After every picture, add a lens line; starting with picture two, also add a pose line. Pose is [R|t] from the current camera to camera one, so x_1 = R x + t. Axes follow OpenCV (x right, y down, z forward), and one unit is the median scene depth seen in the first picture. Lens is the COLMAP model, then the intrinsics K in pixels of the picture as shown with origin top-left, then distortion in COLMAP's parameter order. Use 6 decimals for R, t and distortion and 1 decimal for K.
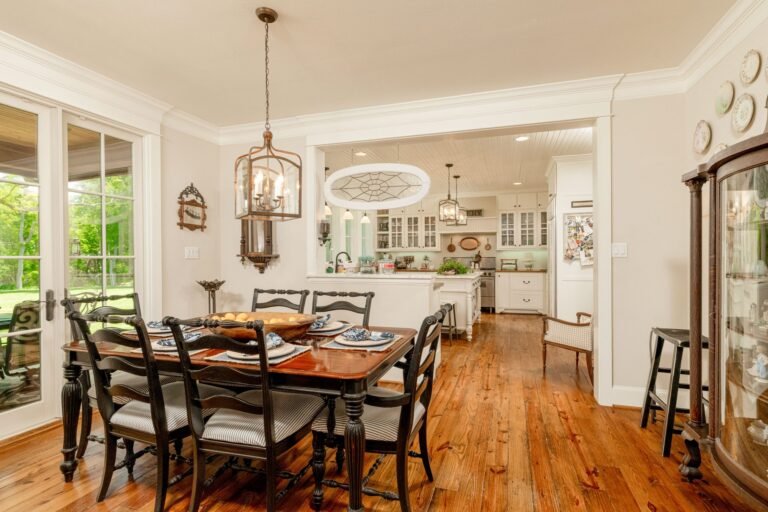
lens RADIAL K [[373.7, 0, 384.9], [0, 373.7, 256.5], [0, 0, 1]] dist [-0.000824, -0.000209]
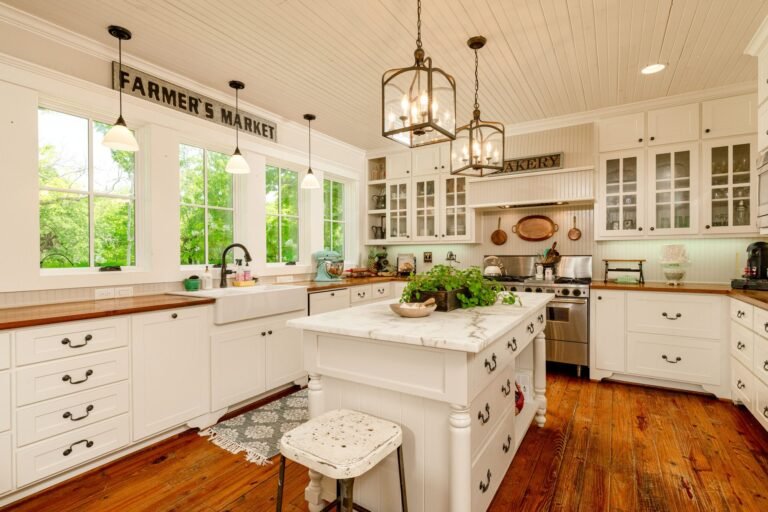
lens RADIAL K [[373.7, 0, 384.0], [0, 373.7, 257.0], [0, 0, 1]] dist [-0.000824, -0.000209]
pose [[0.974279, 0.005635, -0.225273, 0.145885], [-0.003669, 0.999951, 0.009145, 0.000495], [0.225313, -0.008084, 0.974253, 0.477629]]
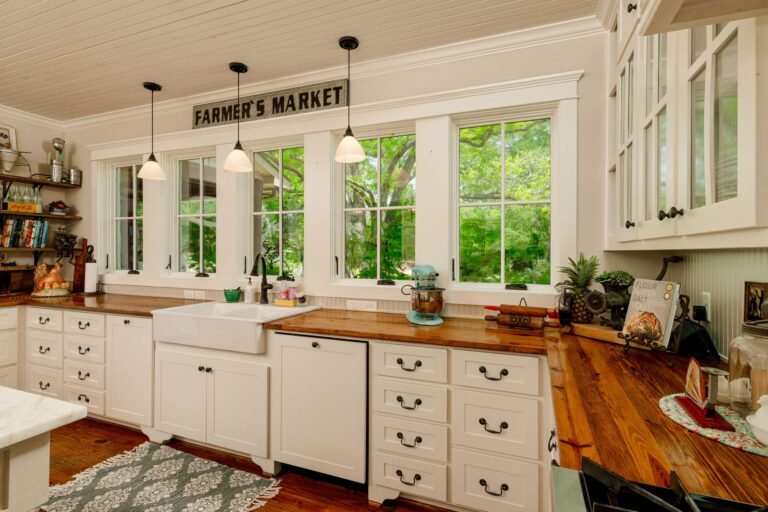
lens RADIAL K [[373.7, 0, 384.8], [0, 373.7, 249.0], [0, 0, 1]] dist [-0.000824, -0.000209]
pose [[-0.049219, 0.006551, -0.998767, 0.226626], [-0.003478, 0.999971, 0.006730, -0.015153], [0.998782, 0.003805, -0.049195, 0.928652]]
